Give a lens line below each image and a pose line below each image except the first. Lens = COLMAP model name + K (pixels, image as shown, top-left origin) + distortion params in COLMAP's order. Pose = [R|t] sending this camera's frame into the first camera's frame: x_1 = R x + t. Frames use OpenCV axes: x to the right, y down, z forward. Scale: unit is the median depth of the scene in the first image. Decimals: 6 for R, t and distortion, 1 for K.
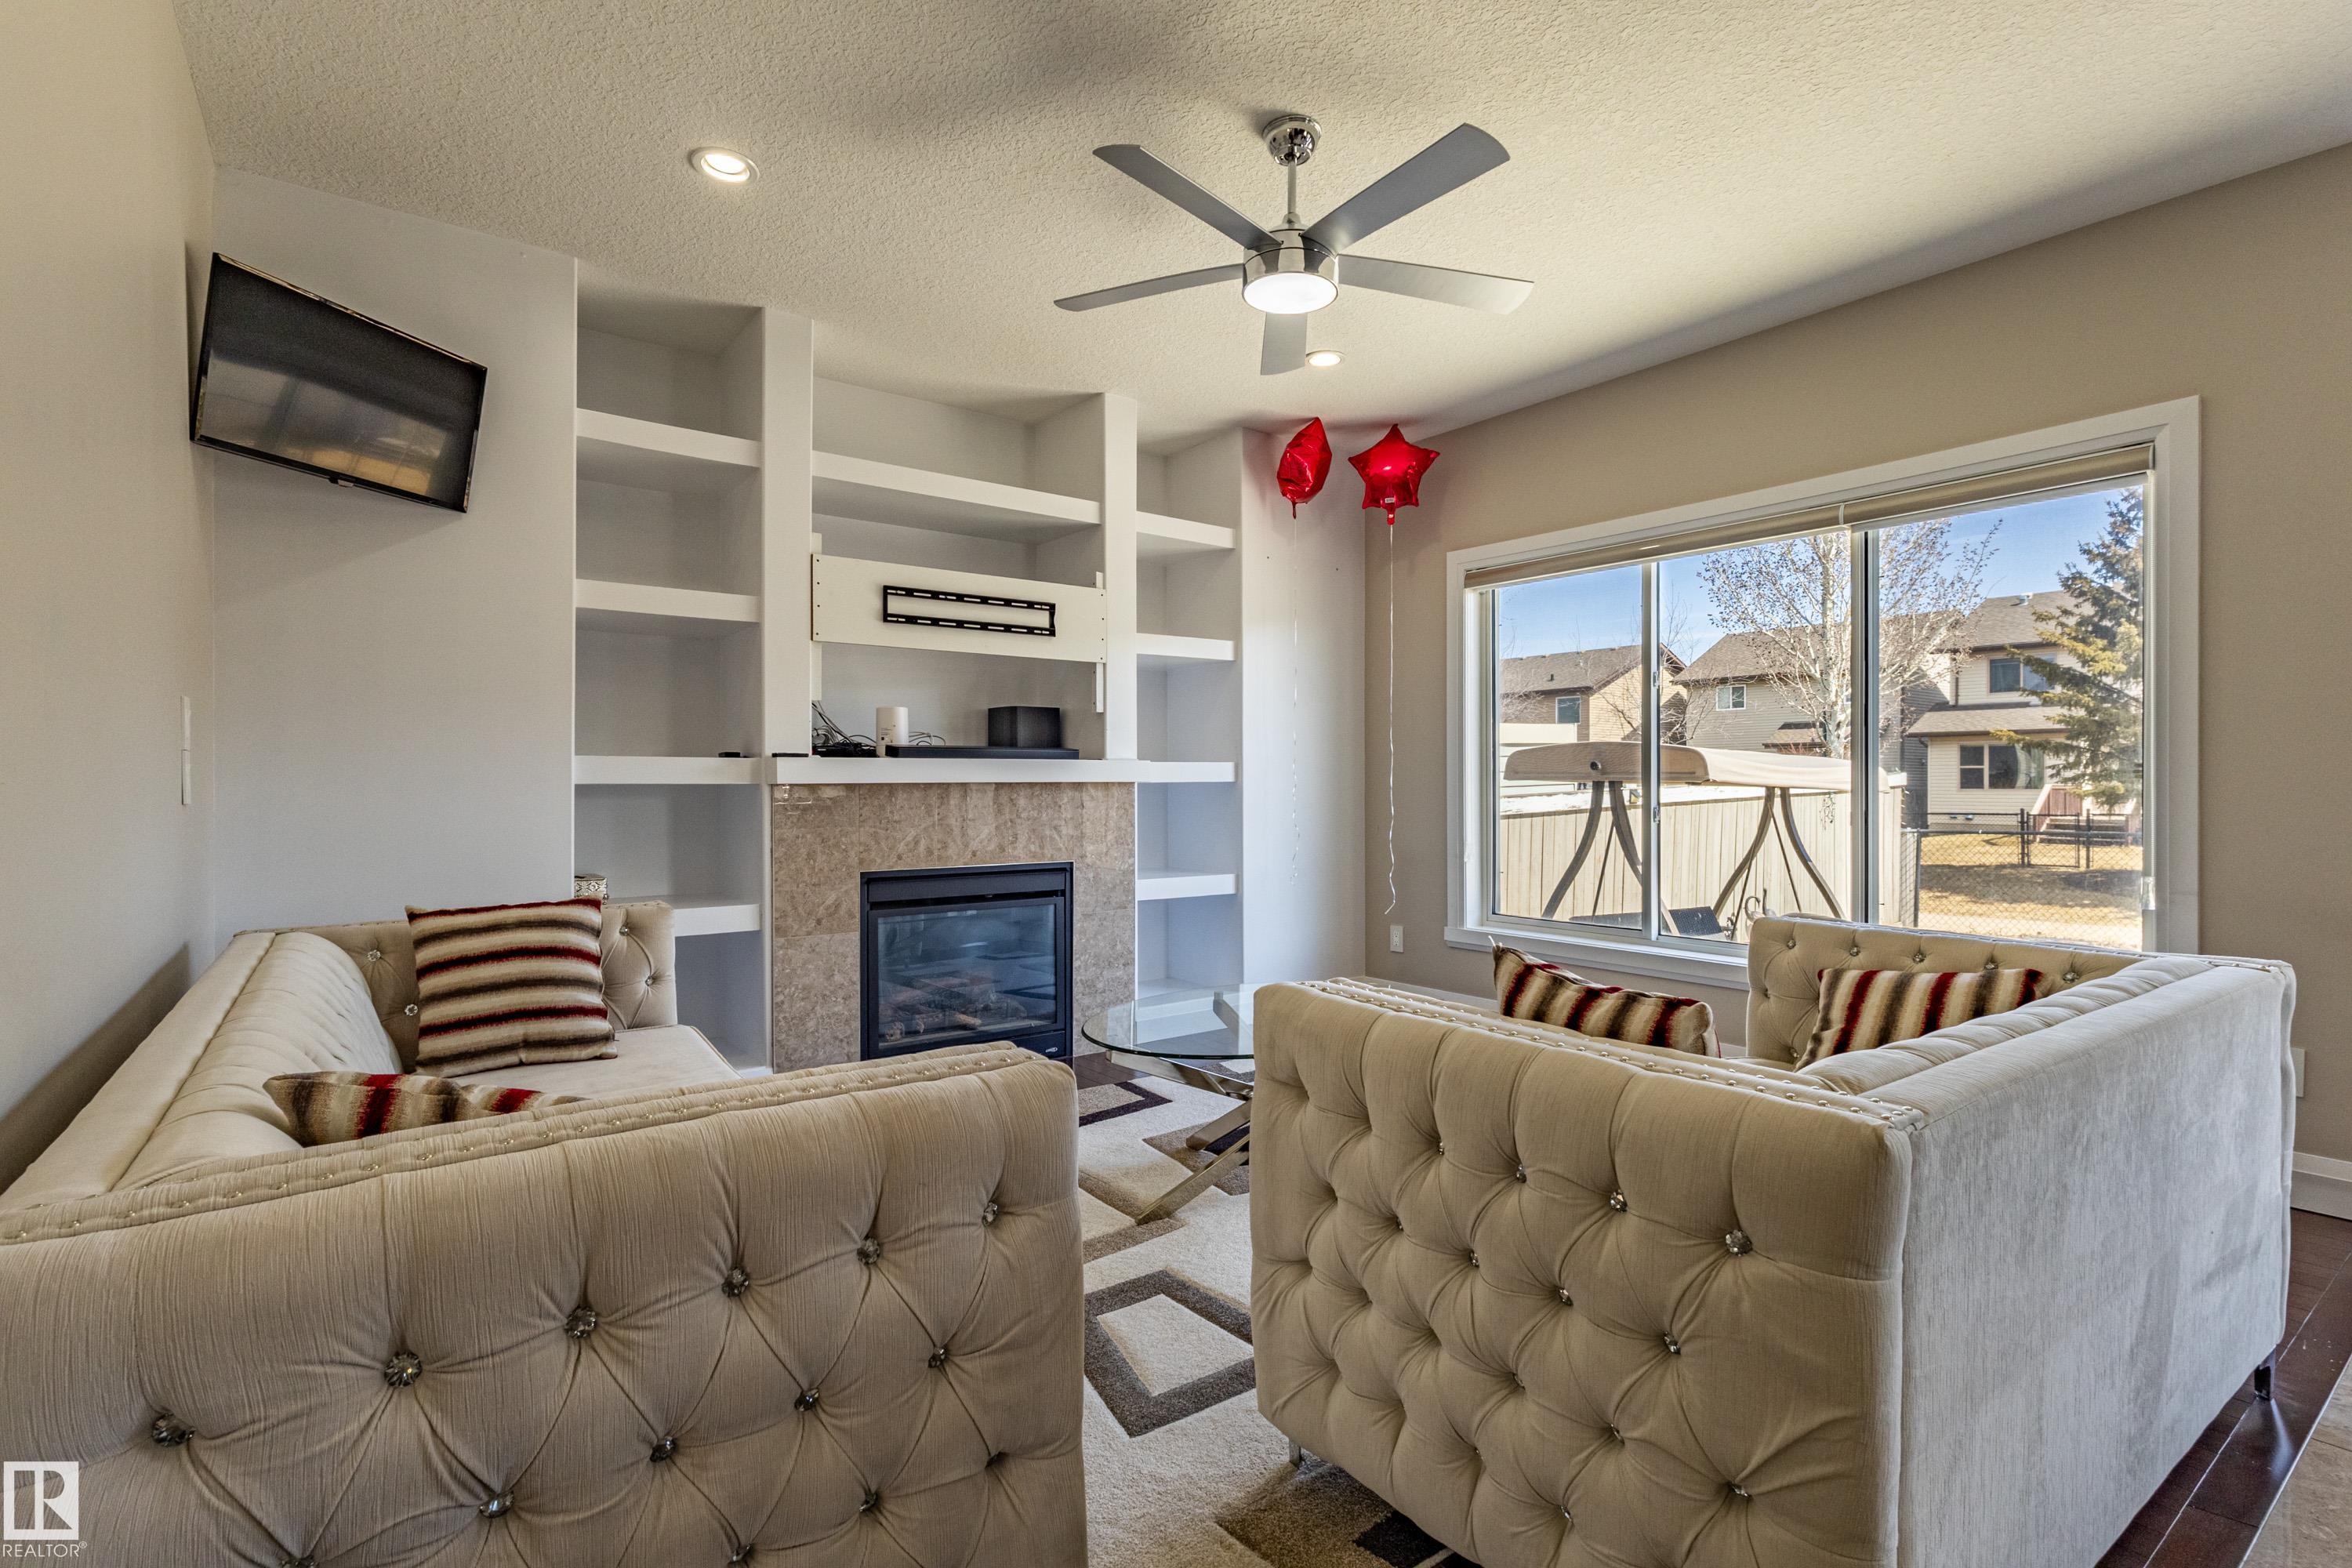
lens RADIAL K [[1089.1, 0, 1176.0], [0, 1089.1, 784.0], [0, 0, 1]] dist [0.002185, 0.000196]
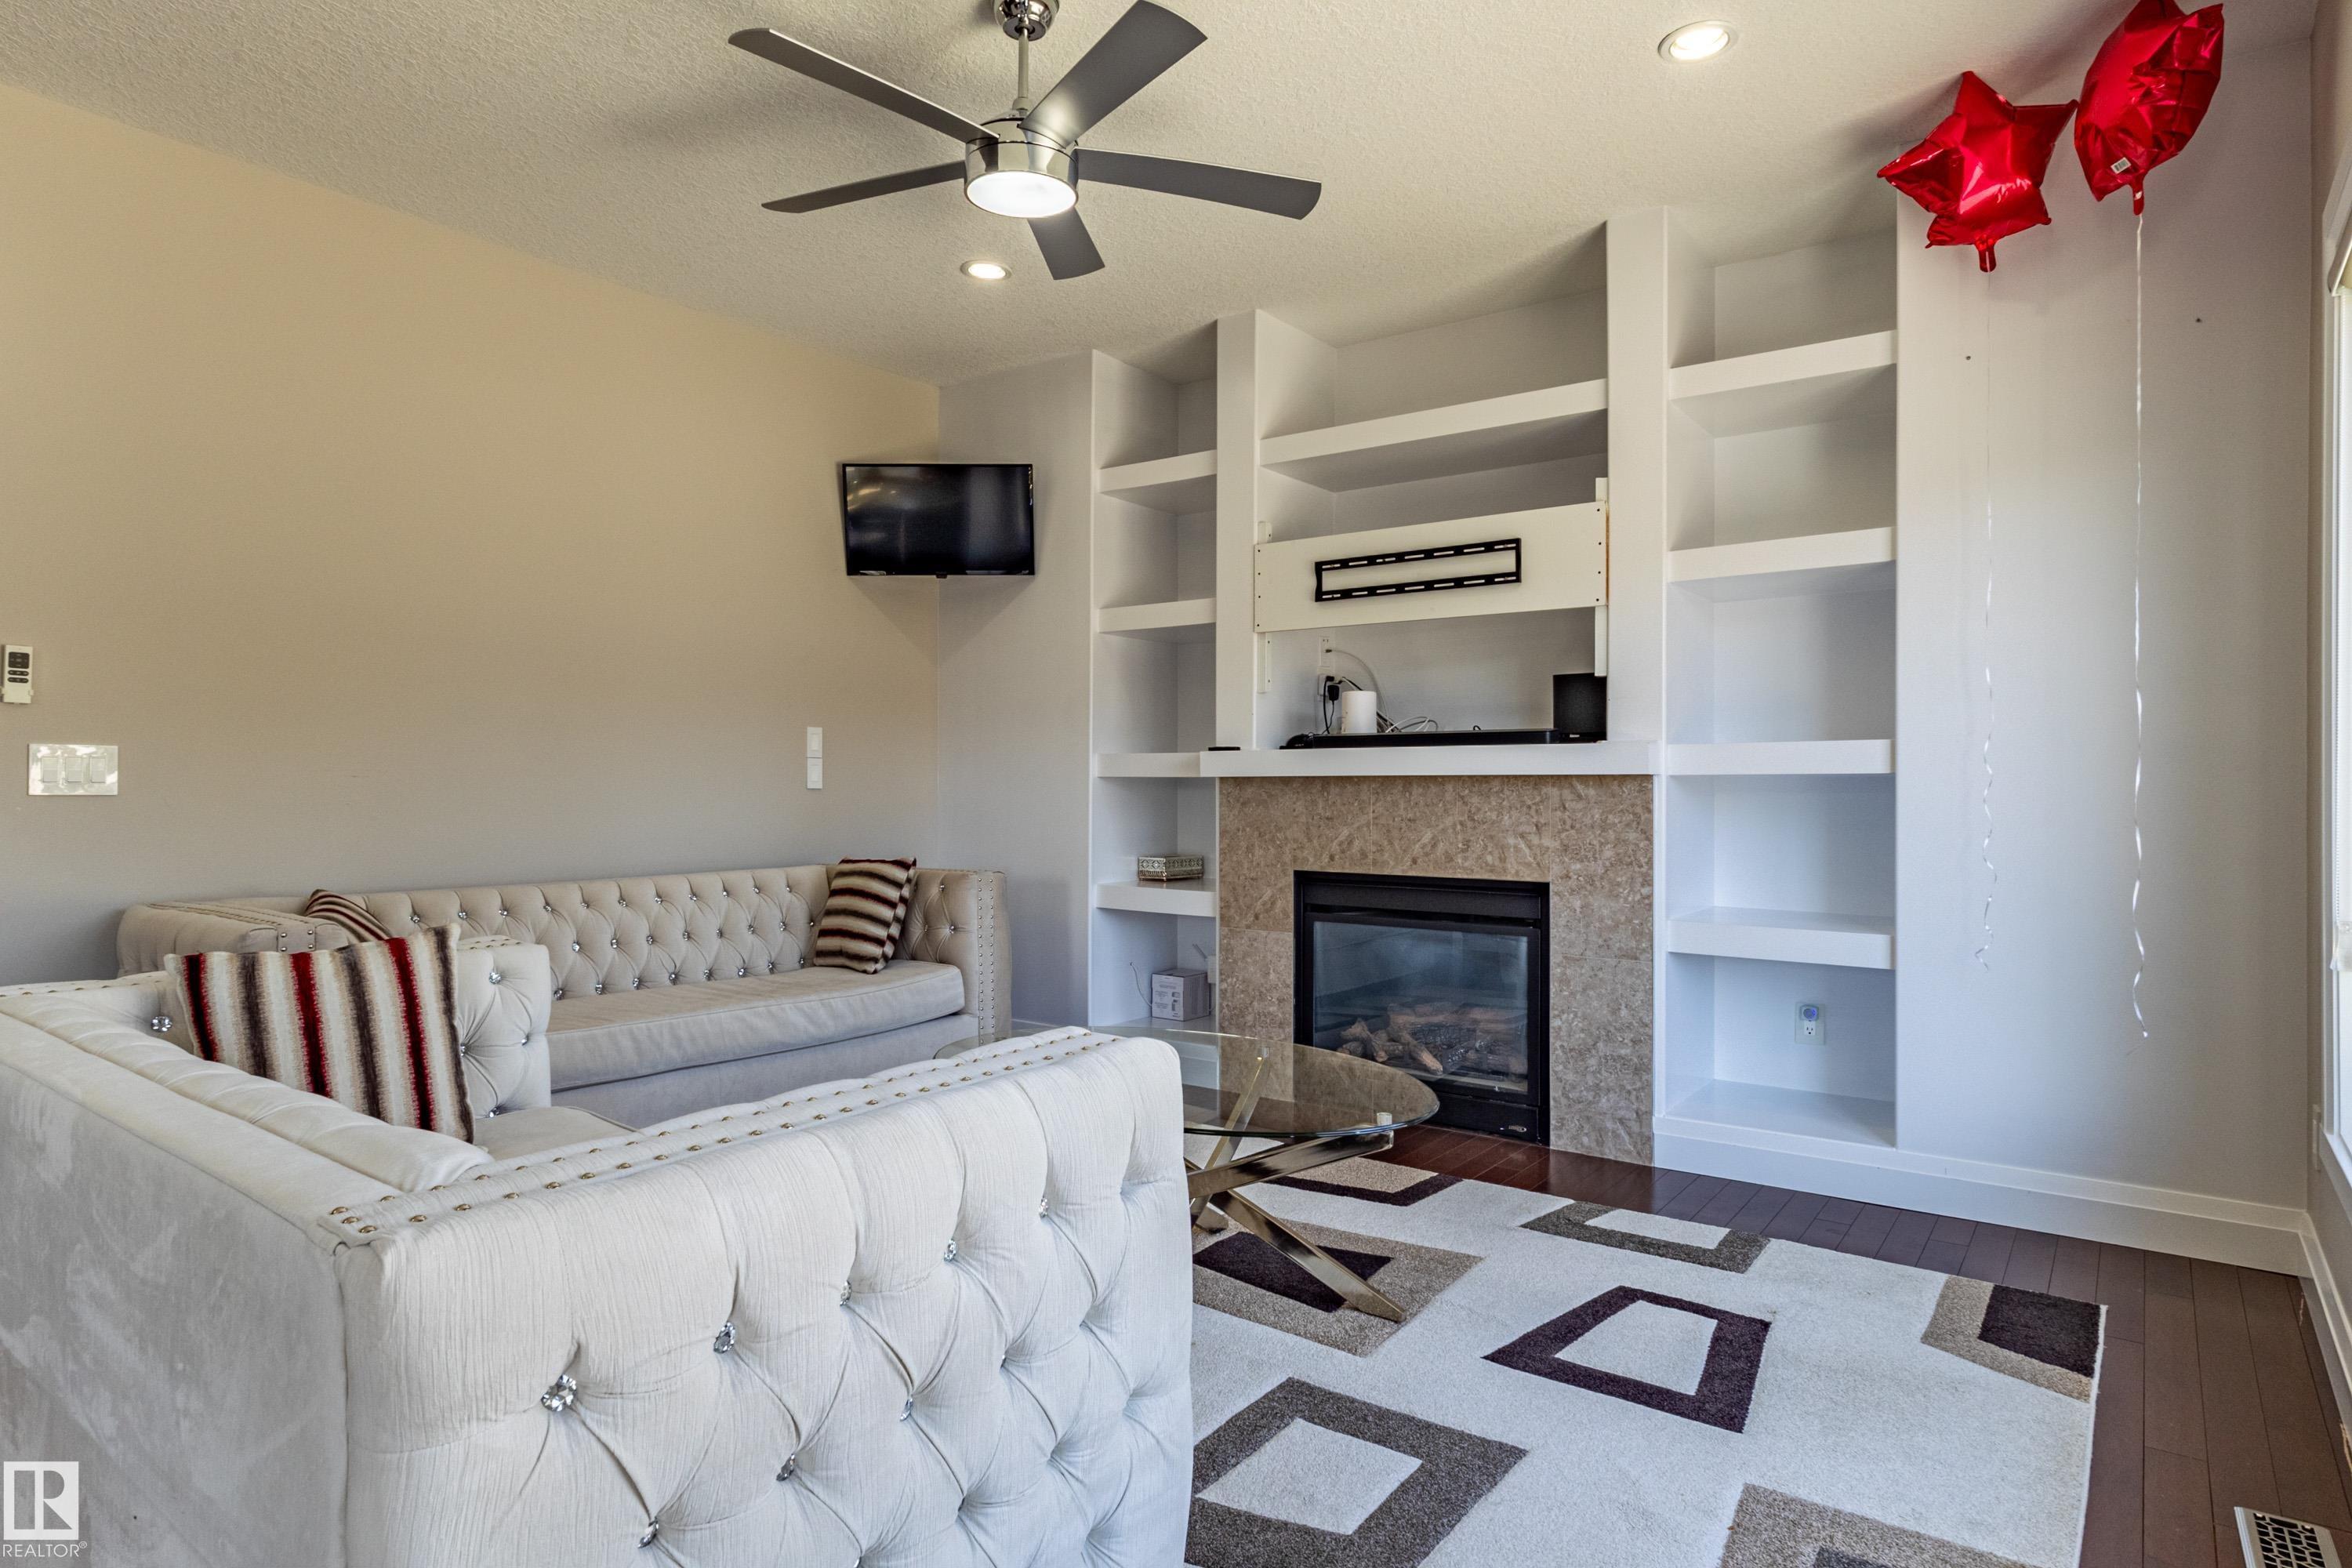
lens RADIAL K [[1325.8, 0, 1198.6], [0, 1325.8, 778.0], [0, 0, 1]] dist [0.004365, 0.002599]
pose [[0.299753, -0.000554, -0.954017, 0.738884], [-0.001246, 0.999999, -0.000972, 0.001778], [0.954016, 0.001480, 0.299752, 0.541613]]
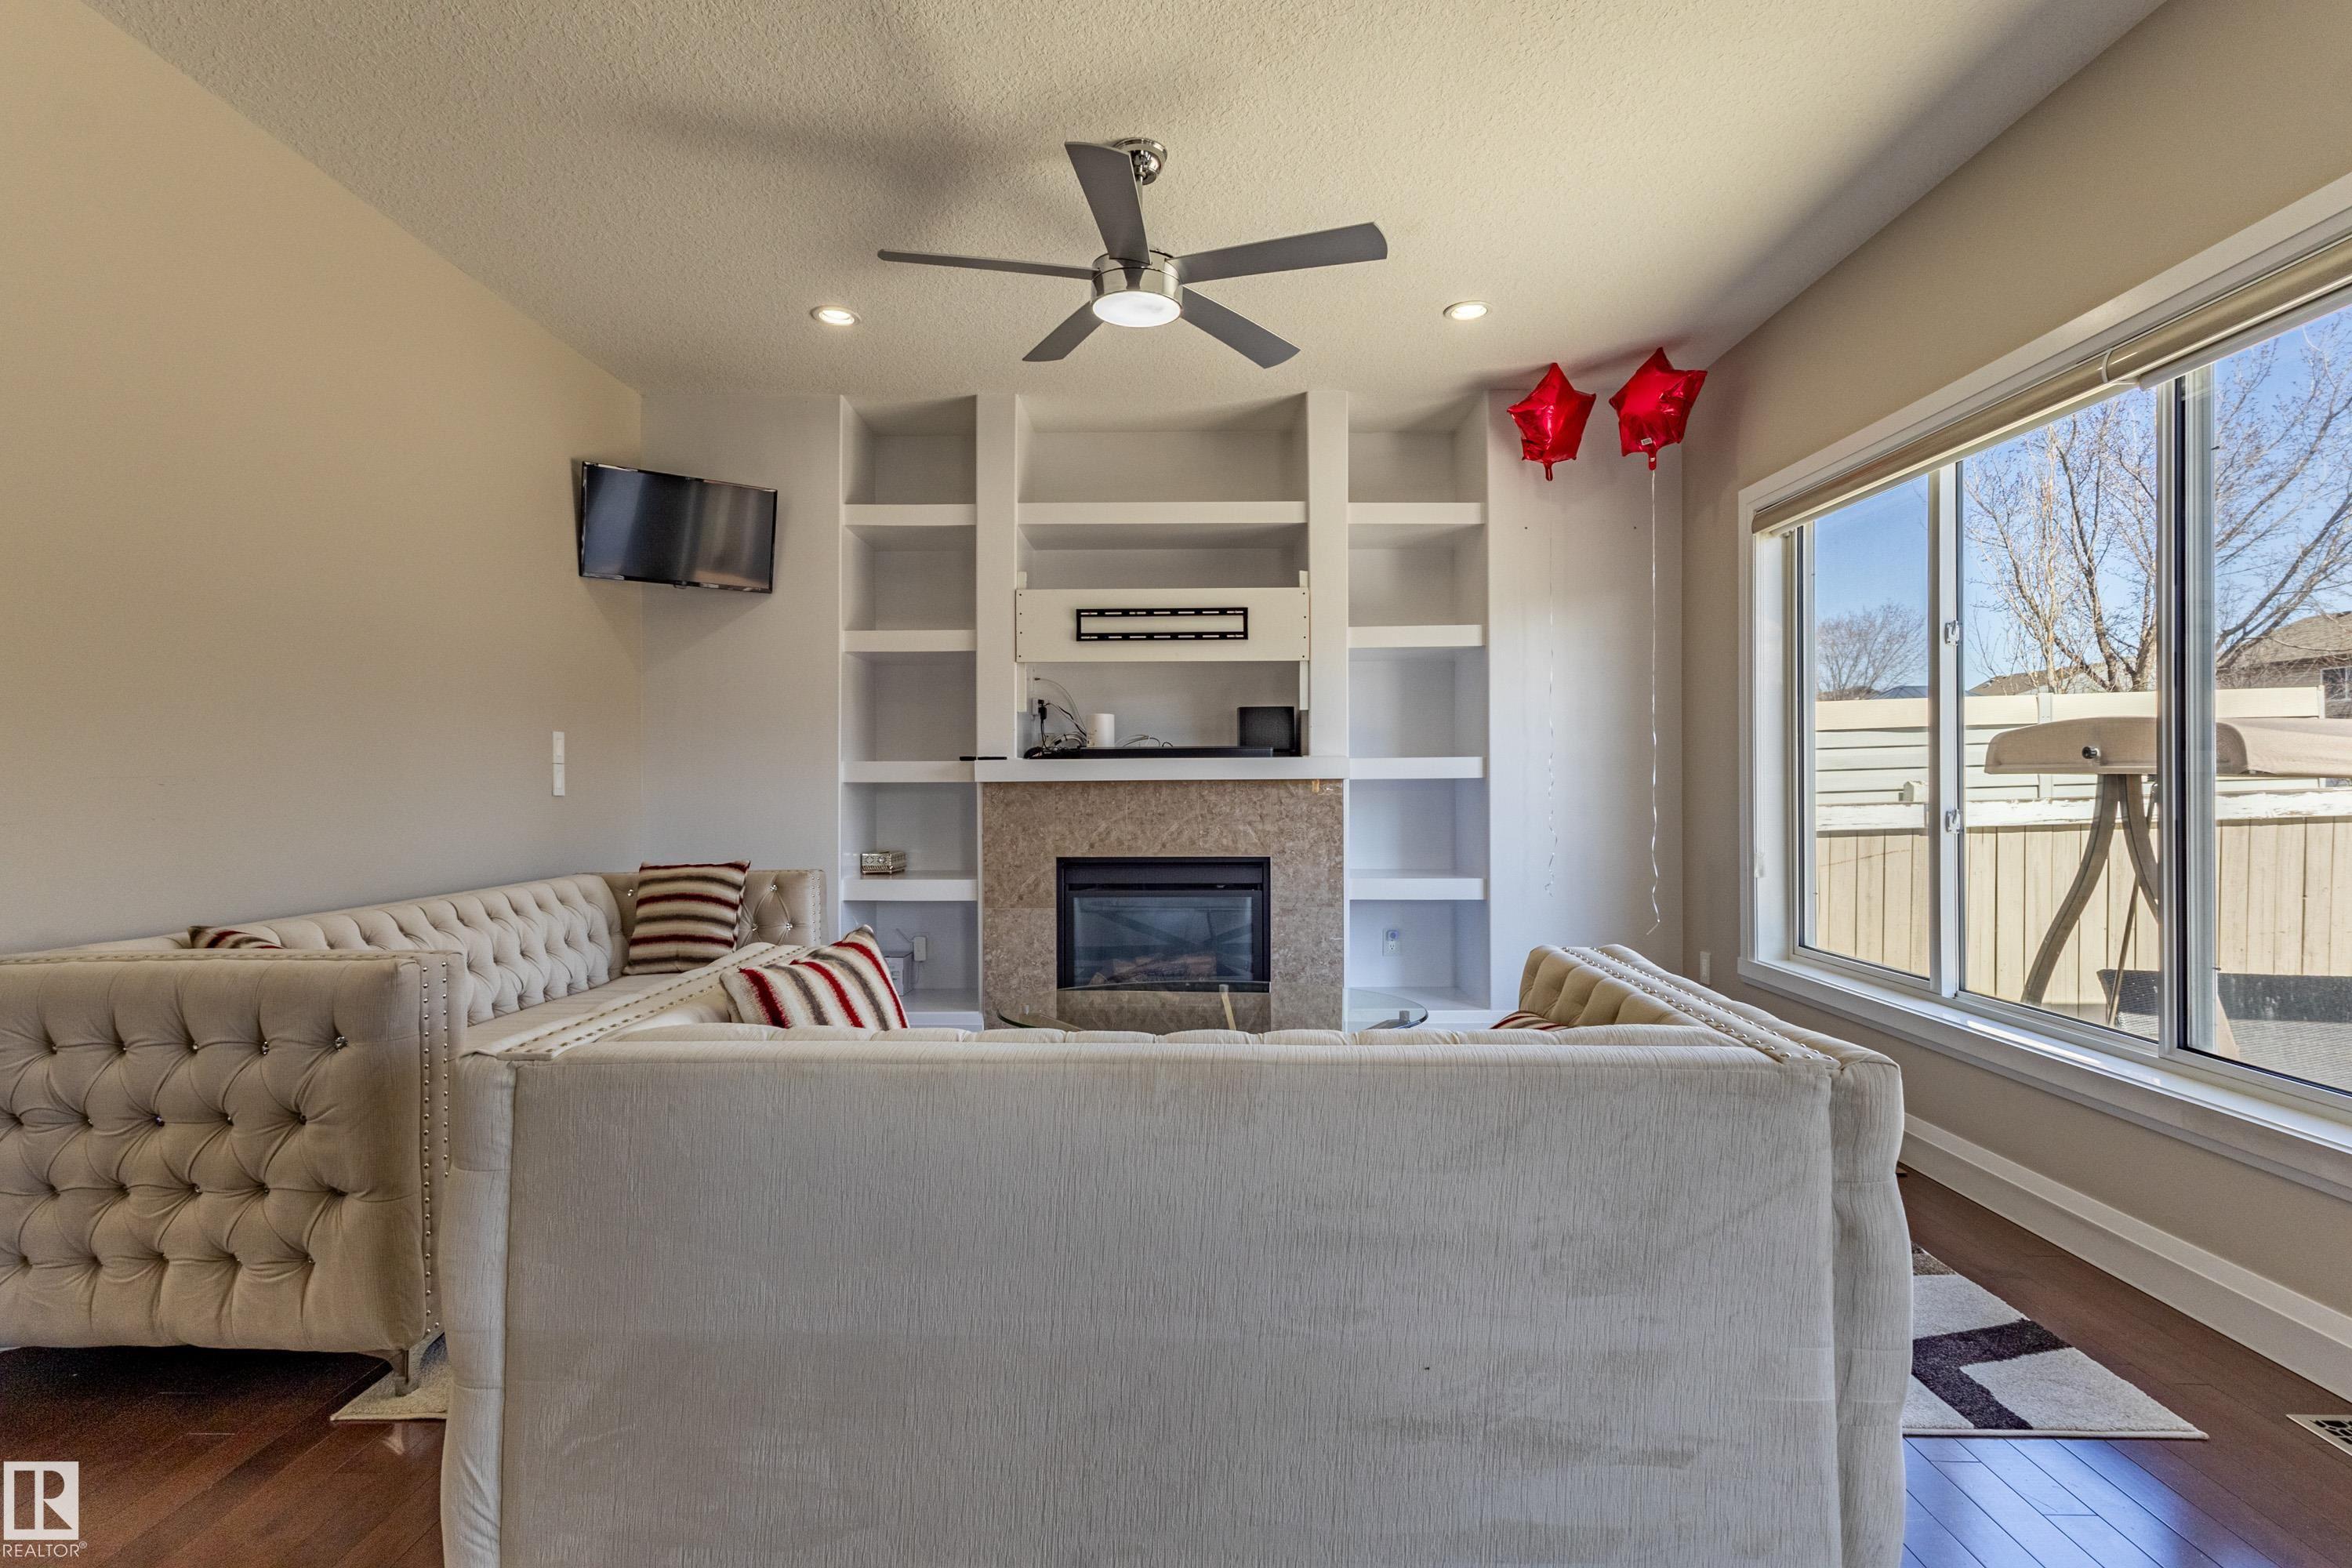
lens RADIAL K [[1124.0, 0, 1186.6], [0, 1124.0, 772.2], [0, 0, 1]] dist [-0.003498, 0.000141]
pose [[0.797652, -0.007370, -0.603072, 0.516197], [0.003185, 0.999963, -0.008008, -0.000103], [0.603109, 0.004467, 0.797646, 0.115977]]
